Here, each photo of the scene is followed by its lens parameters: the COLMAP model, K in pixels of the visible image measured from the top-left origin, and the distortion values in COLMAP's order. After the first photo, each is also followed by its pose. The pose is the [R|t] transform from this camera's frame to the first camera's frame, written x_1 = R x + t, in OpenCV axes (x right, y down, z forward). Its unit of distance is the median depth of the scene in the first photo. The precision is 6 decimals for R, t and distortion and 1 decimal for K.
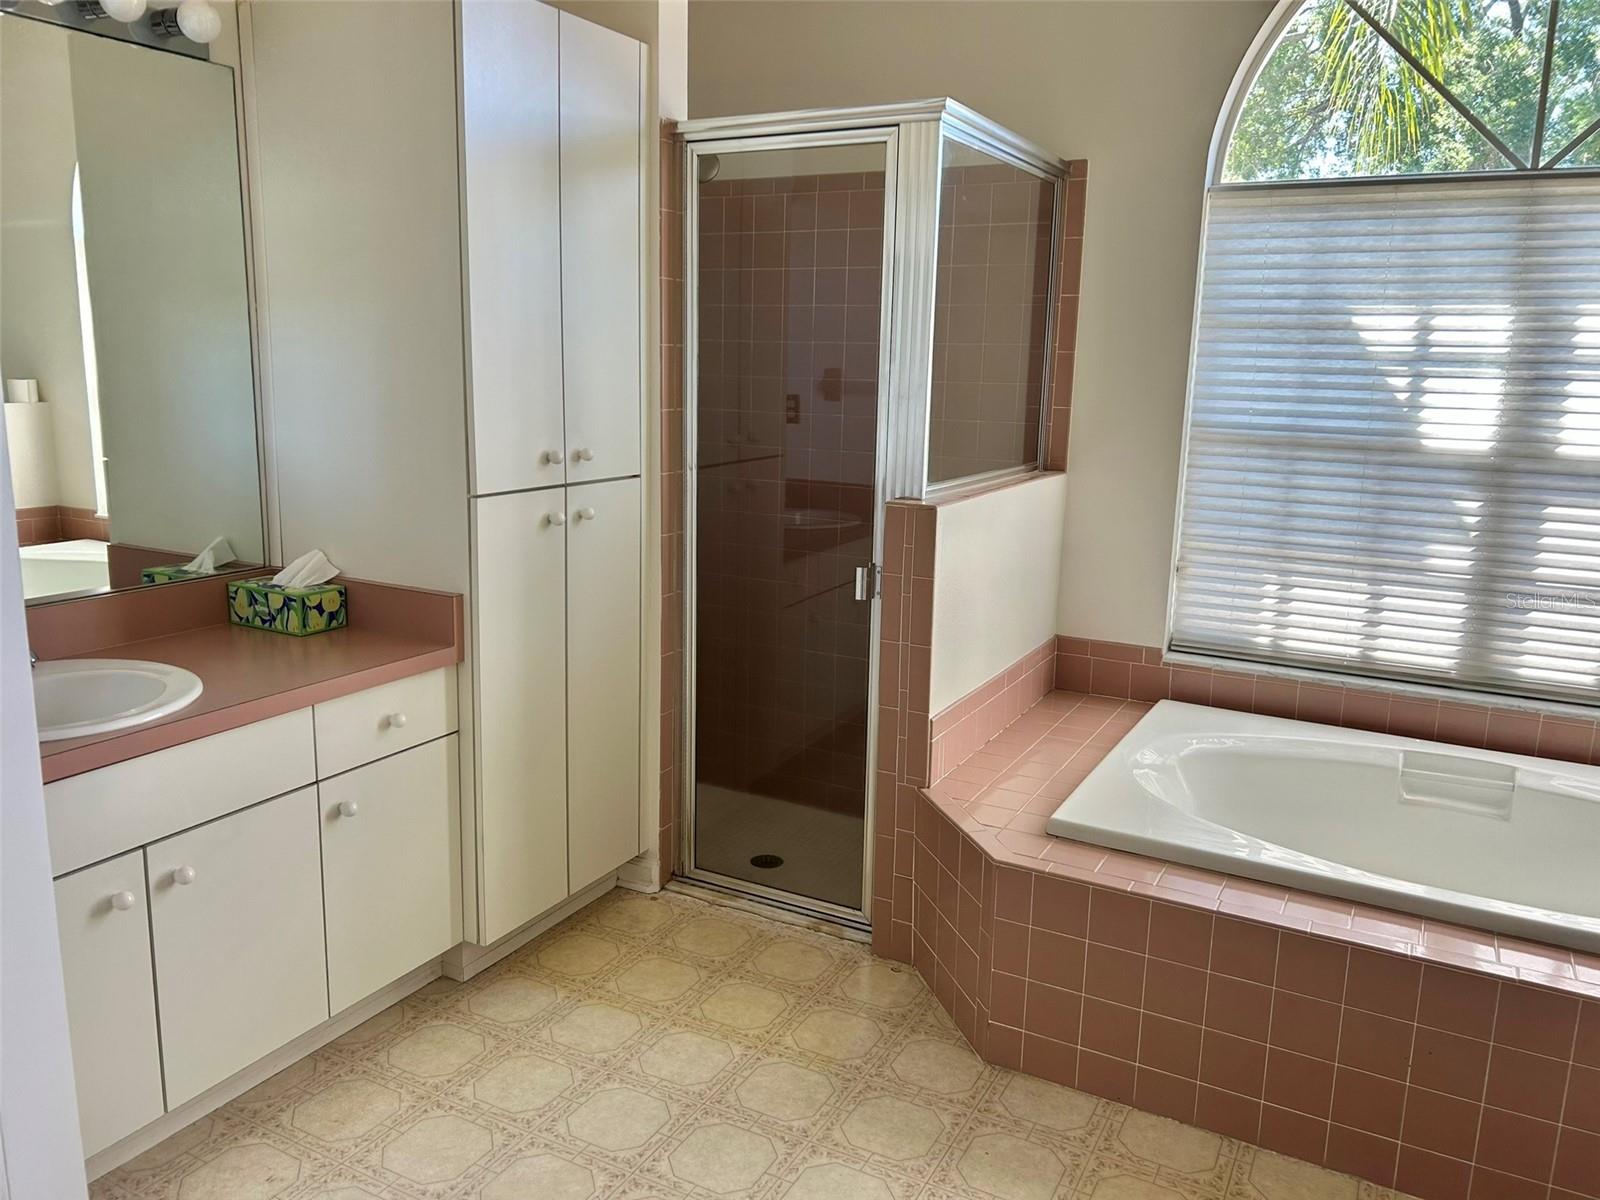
lens RADIAL K [[1207.7, 0, 798.5], [0, 1207.7, 598.1], [0, 0, 1]] dist [0.058117, -0.067463]
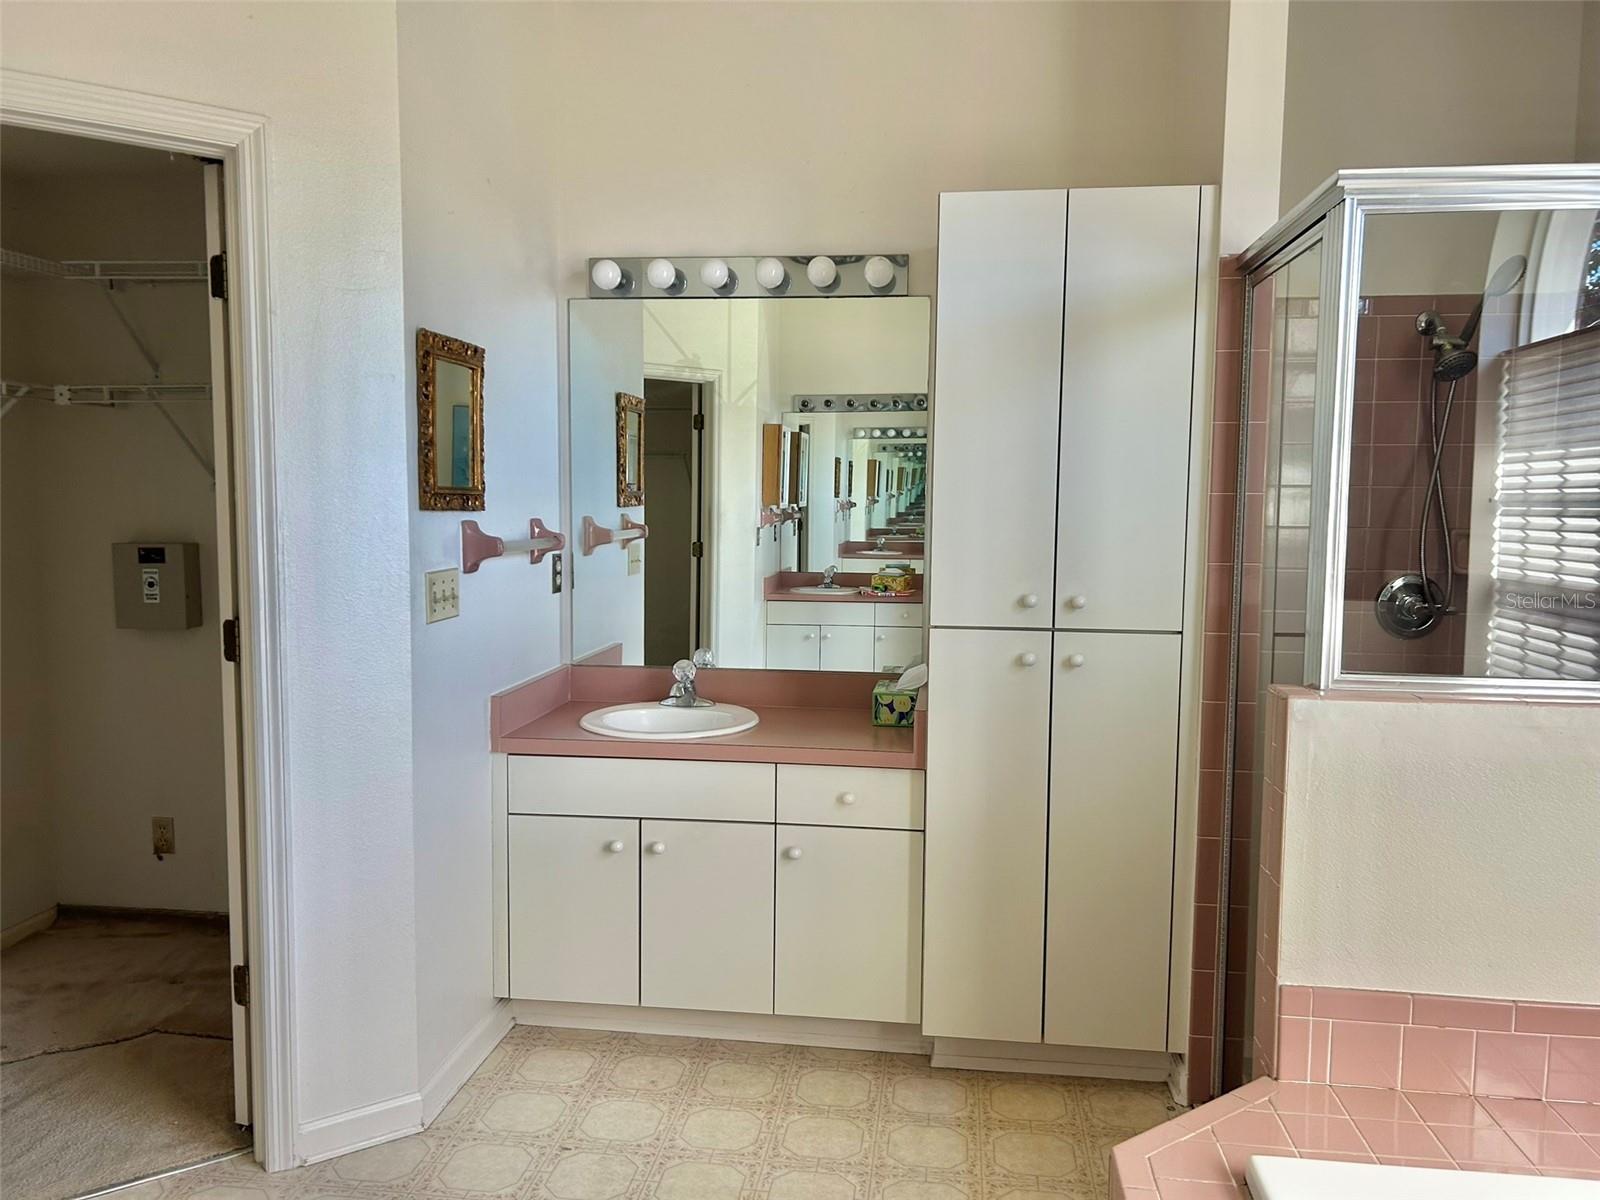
lens RADIAL K [[1207.7, 0, 790.2], [0, 1207.7, 606.1], [0, 0, 1]] dist [0.058117, -0.067463]
pose [[0.356301, 0.070353, -0.931719, 0.660614], [-0.185244, 0.982687, 0.003361, -0.072097], [0.915824, 0.171398, 0.363164, 0.401381]]
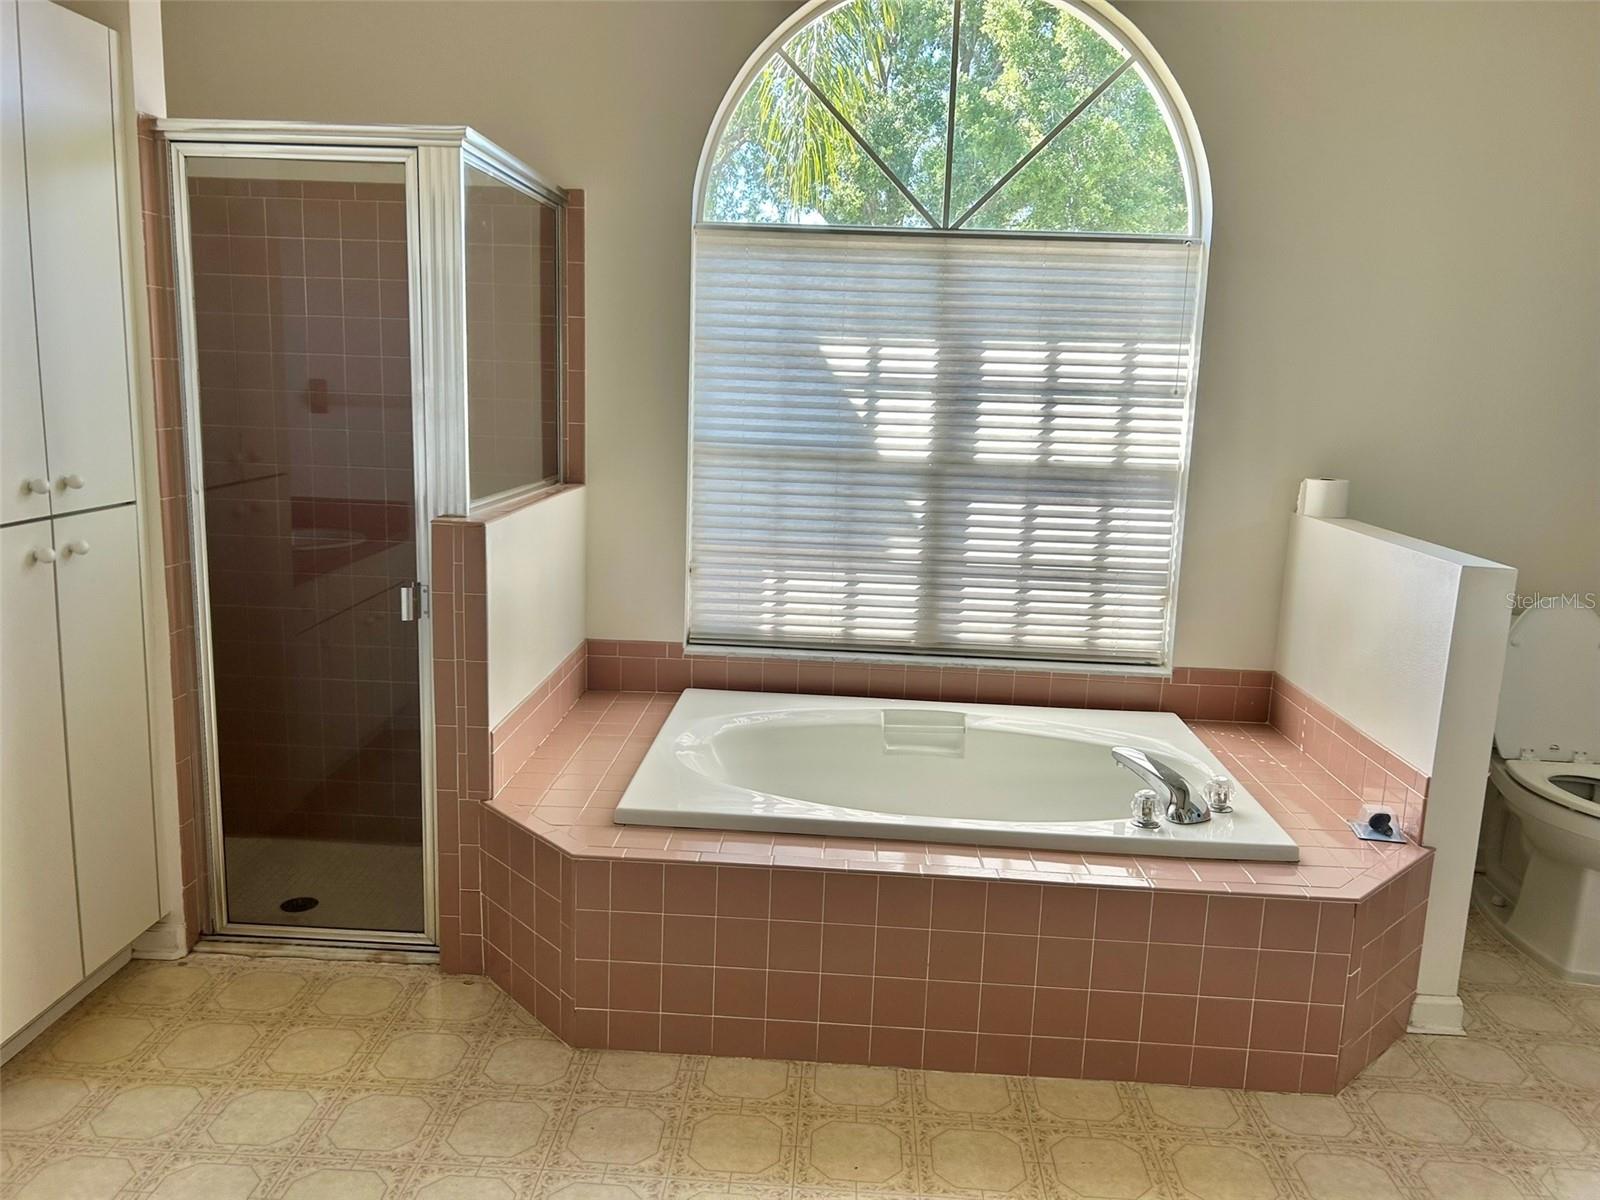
lens RADIAL K [[1207.7, 0, 797.8], [0, 1207.7, 600.6], [0, 0, 1]] dist [0.058117, -0.067463]
pose [[0.902231, -0.070870, 0.425391, -0.081420], [0.071140, 0.997349, 0.015276, -0.006787], [-0.425346, 0.016480, 0.904881, -0.038664]]
